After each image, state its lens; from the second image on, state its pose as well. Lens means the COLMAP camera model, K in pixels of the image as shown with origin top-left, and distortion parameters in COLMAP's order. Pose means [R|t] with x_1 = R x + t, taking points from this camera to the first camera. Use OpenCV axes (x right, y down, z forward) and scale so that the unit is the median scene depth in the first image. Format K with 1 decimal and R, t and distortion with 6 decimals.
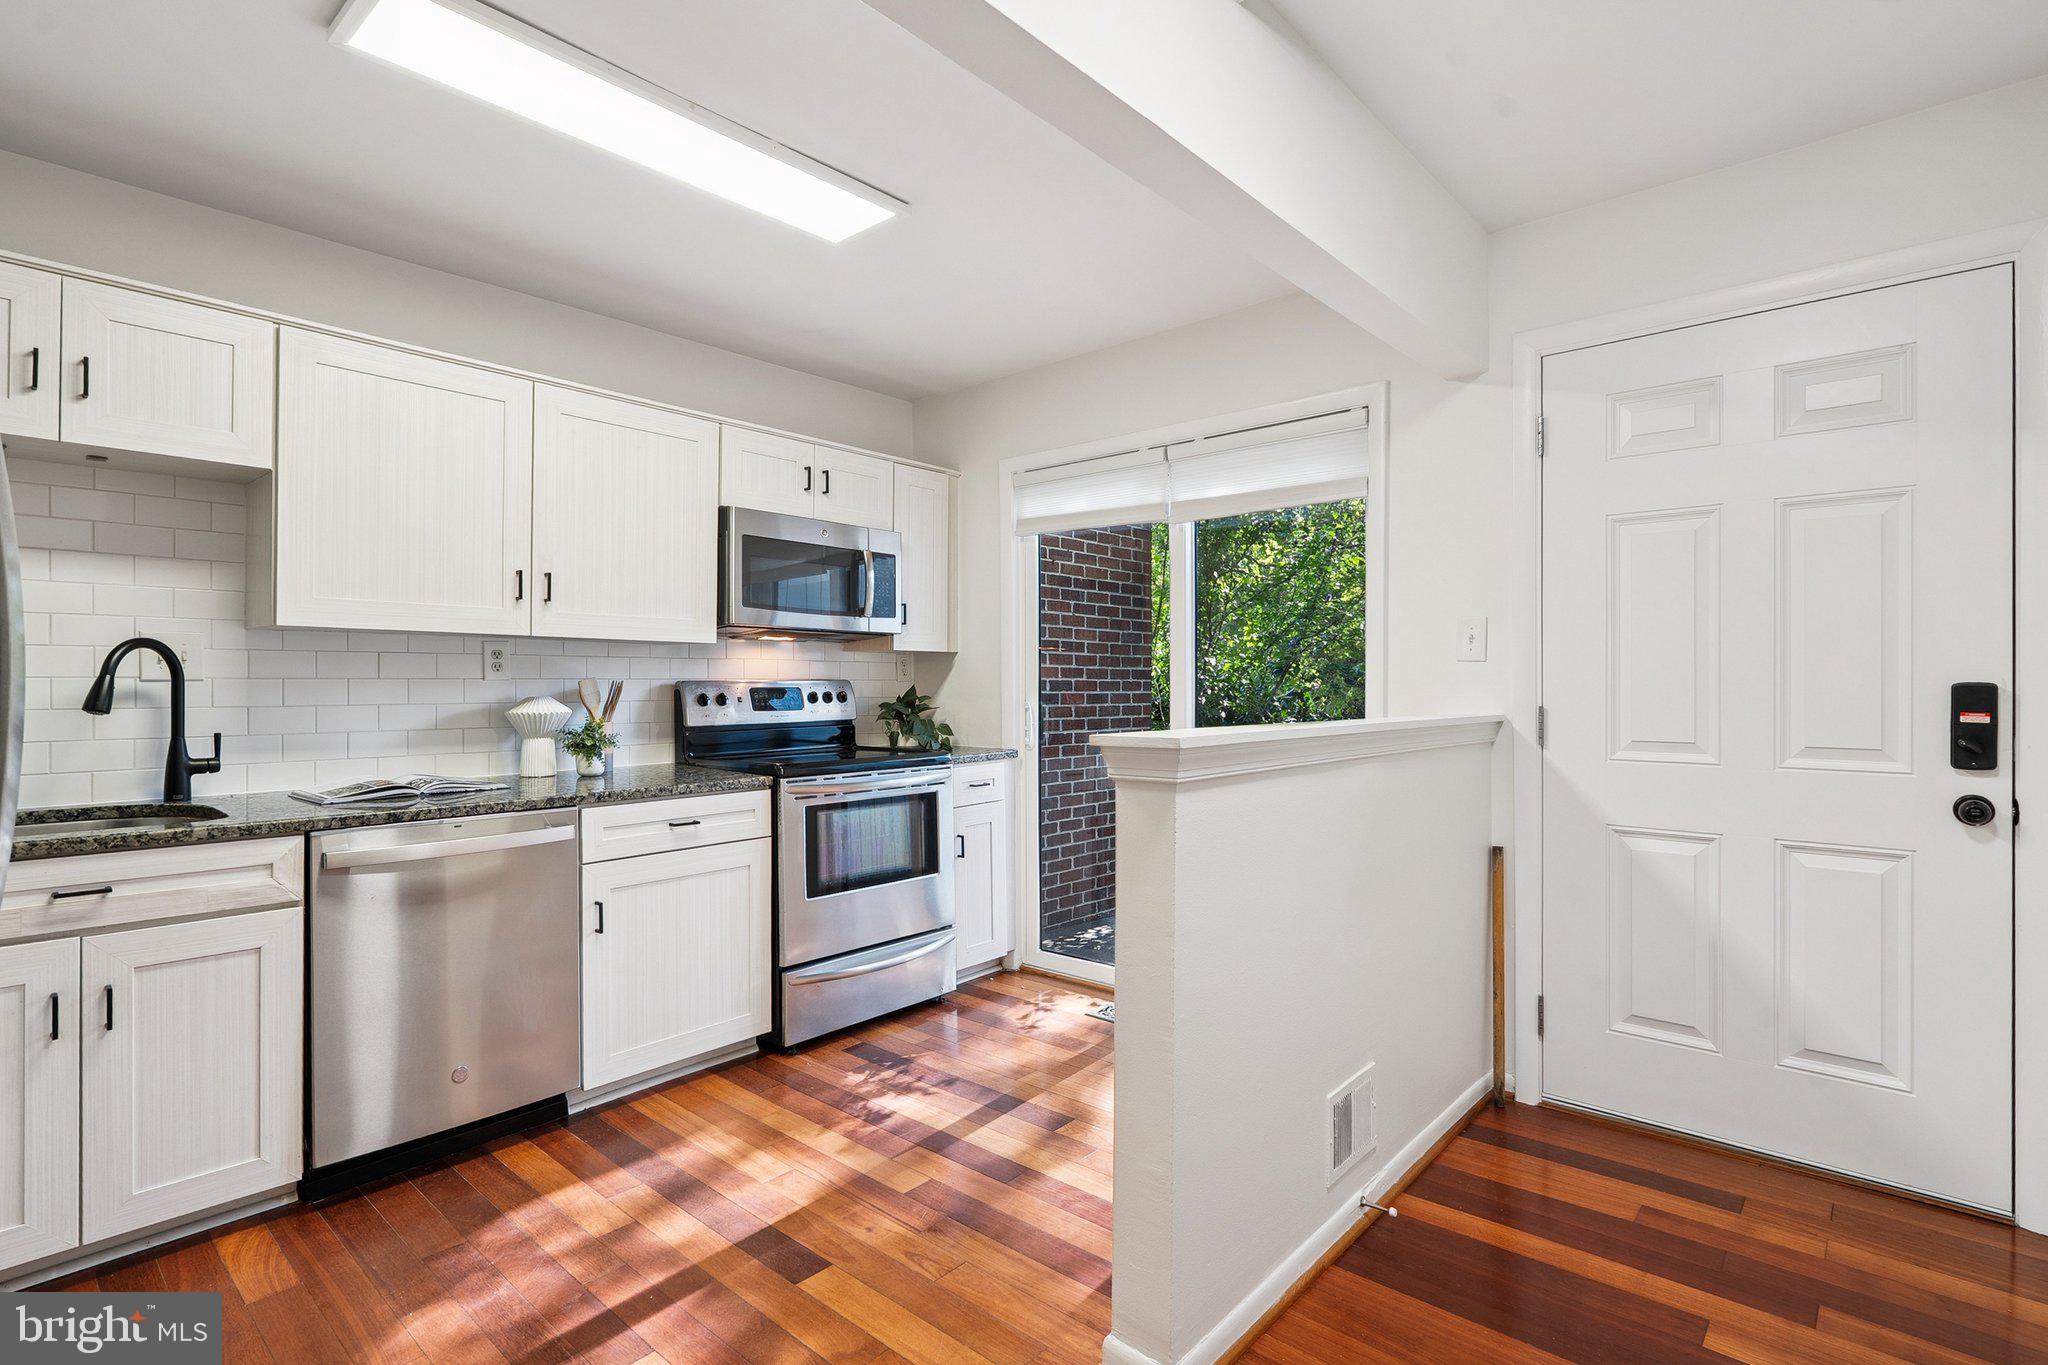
lens RADIAL K [[991.5, 0, 1019.9], [0, 991.5, 680.8], [0, 0, 1]] dist [-0.000851, 0.000118]
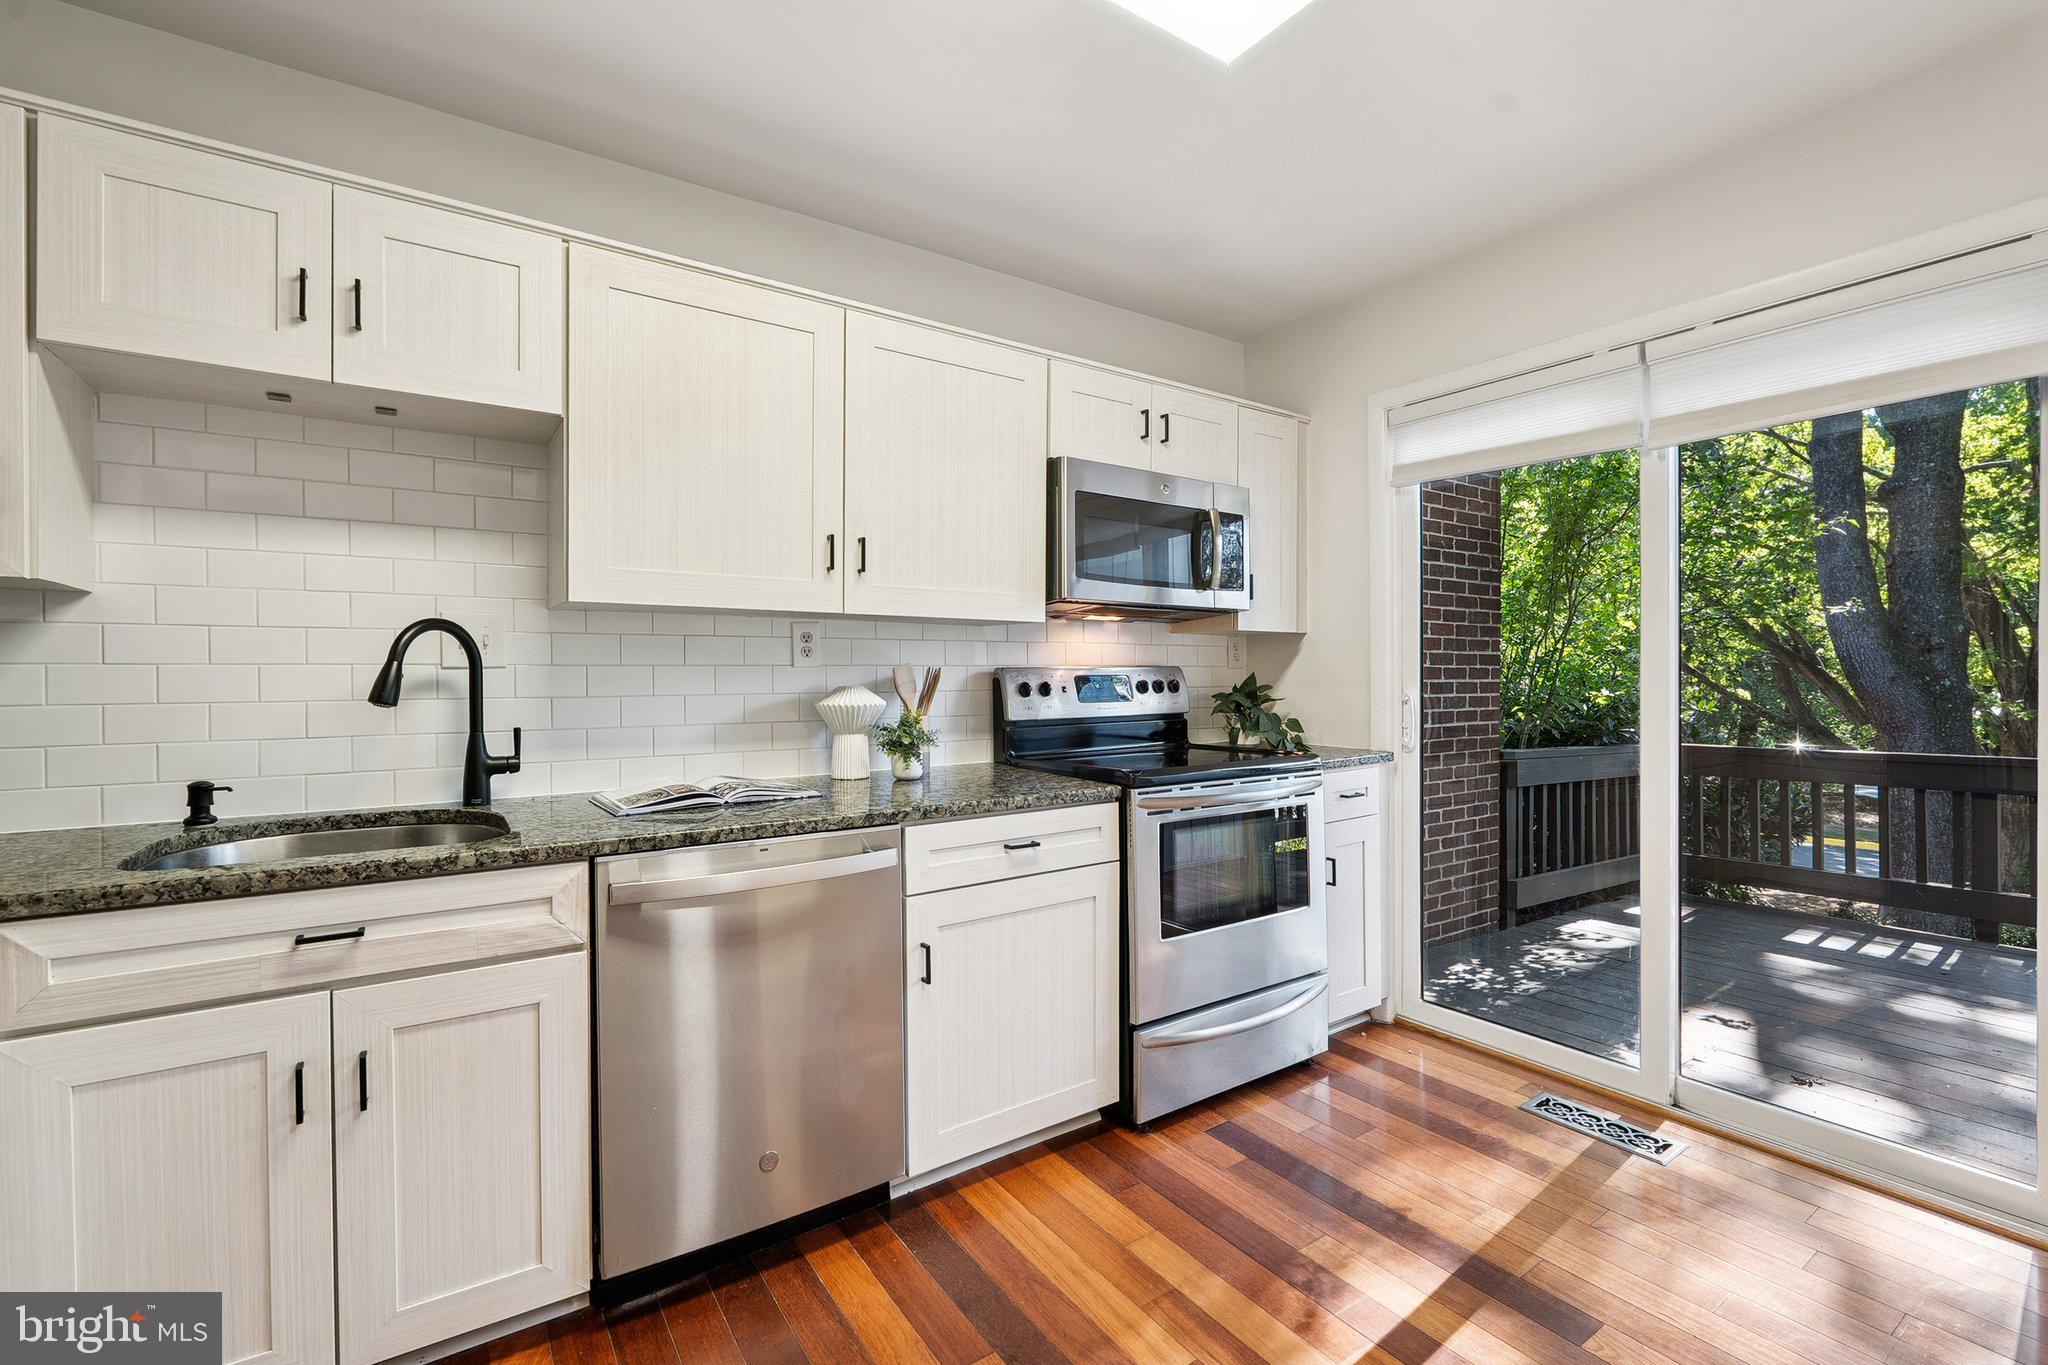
lens RADIAL K [[897.0, 0, 1021.0], [0, 897.0, 681.7], [0, 0, 1]] dist [-0.001038, -0.000413]
pose [[0.969334, 0.000563, -0.245747, -0.150033], [0.002675, 0.999914, 0.012842, 0.002651], [0.245733, -0.013106, 0.969249, 0.279630]]
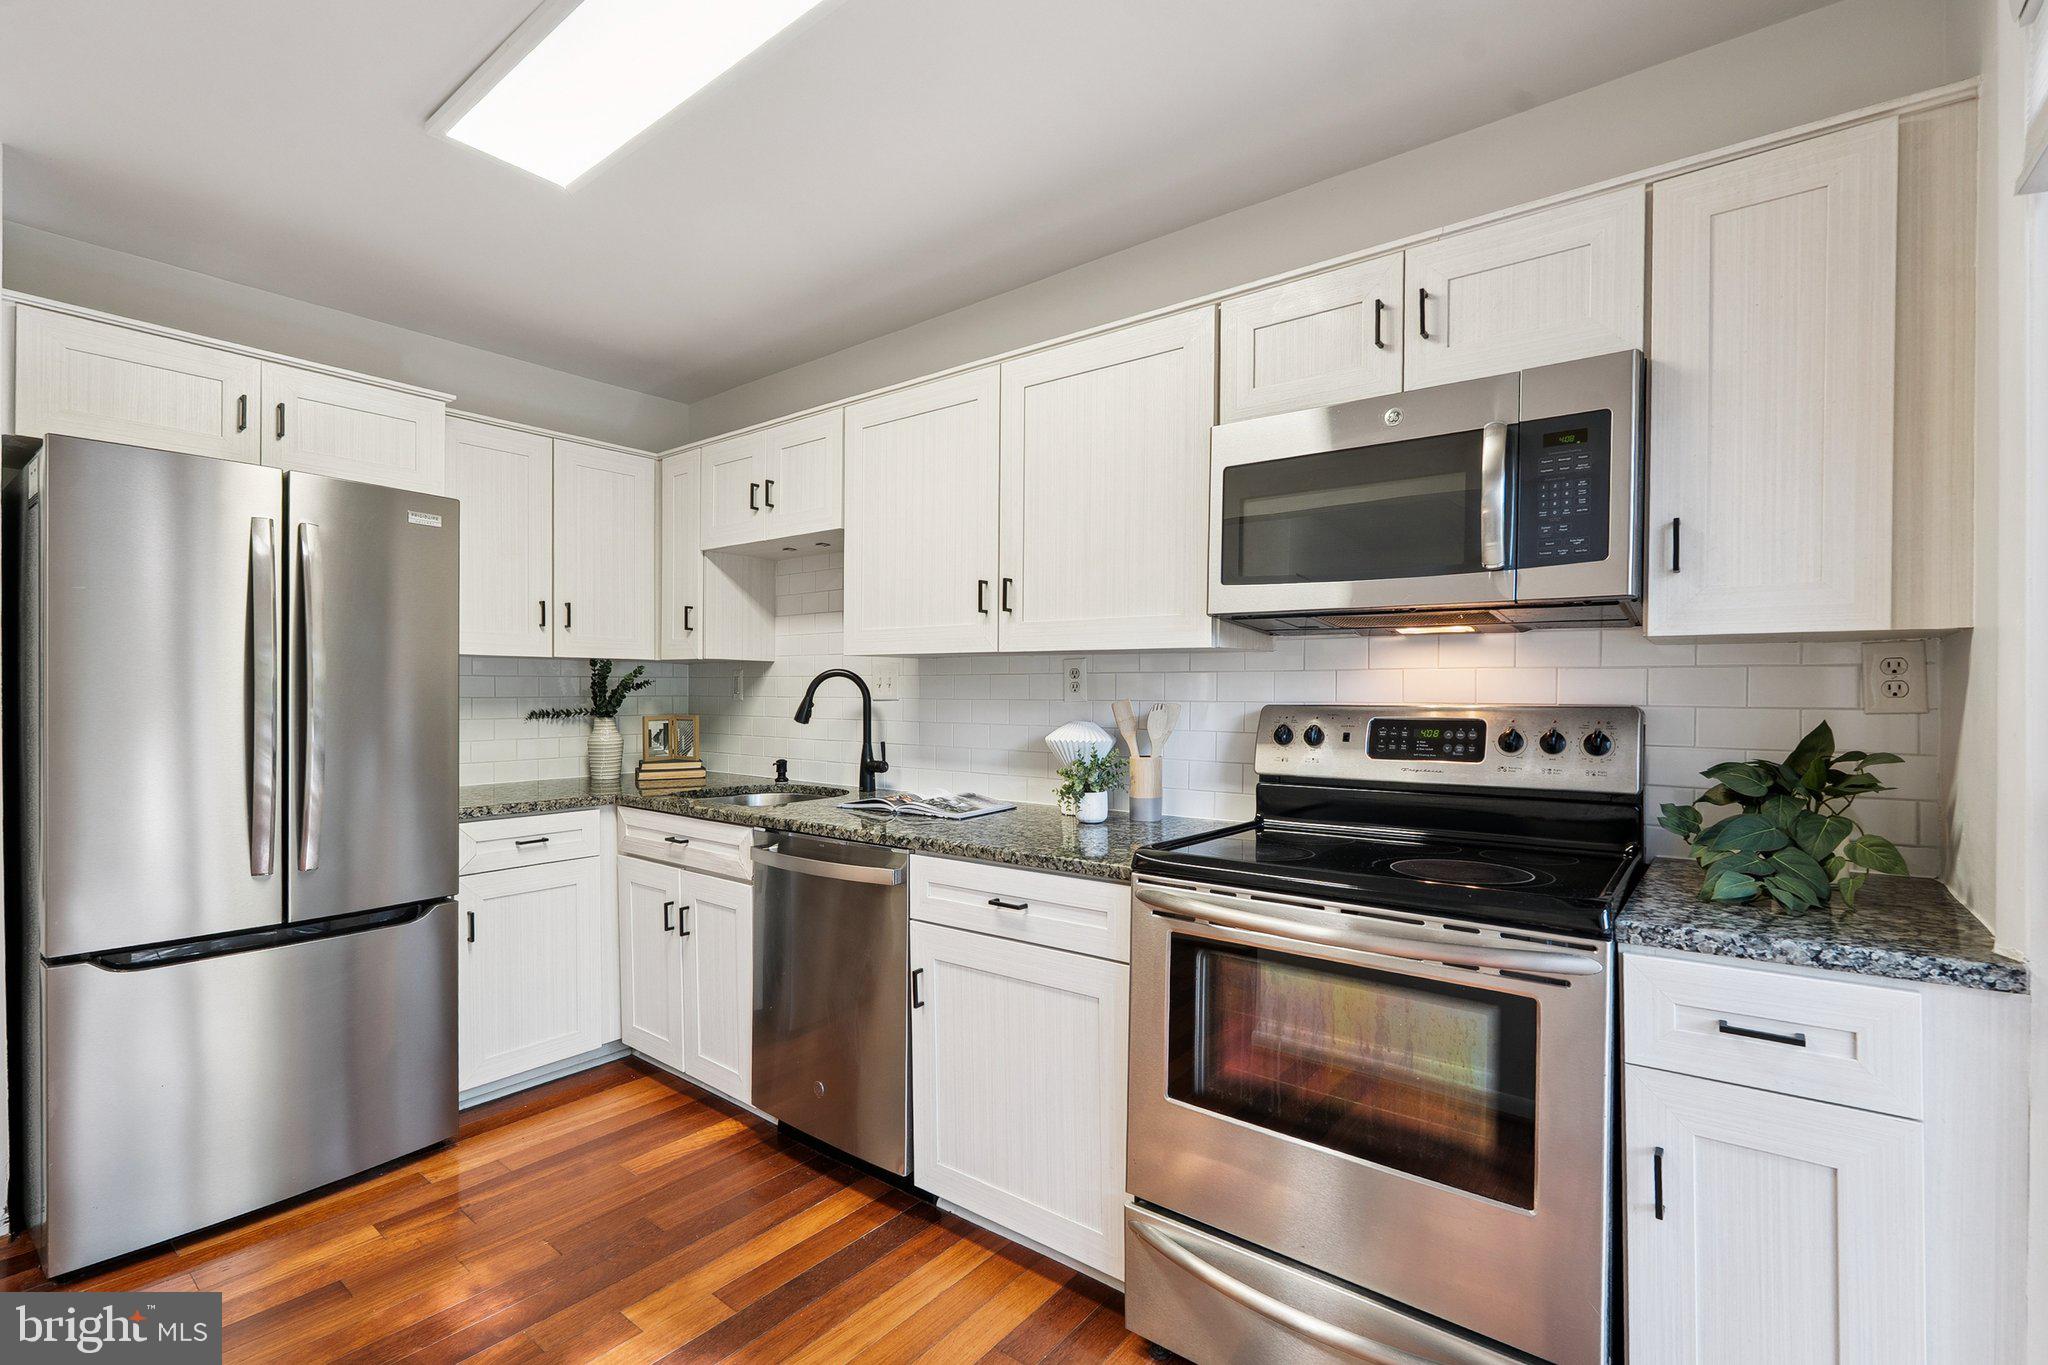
lens RADIAL K [[914.7, 0, 1021.3], [0, 914.7, 699.6], [0, 0, 1]] dist [0.001143, -0.000038]
pose [[0.056249, 0.006623, -0.998395, 0.301234], [-0.003439, 0.999973, 0.006440, -0.007791], [0.998411, 0.003072, 0.056270, 0.904905]]
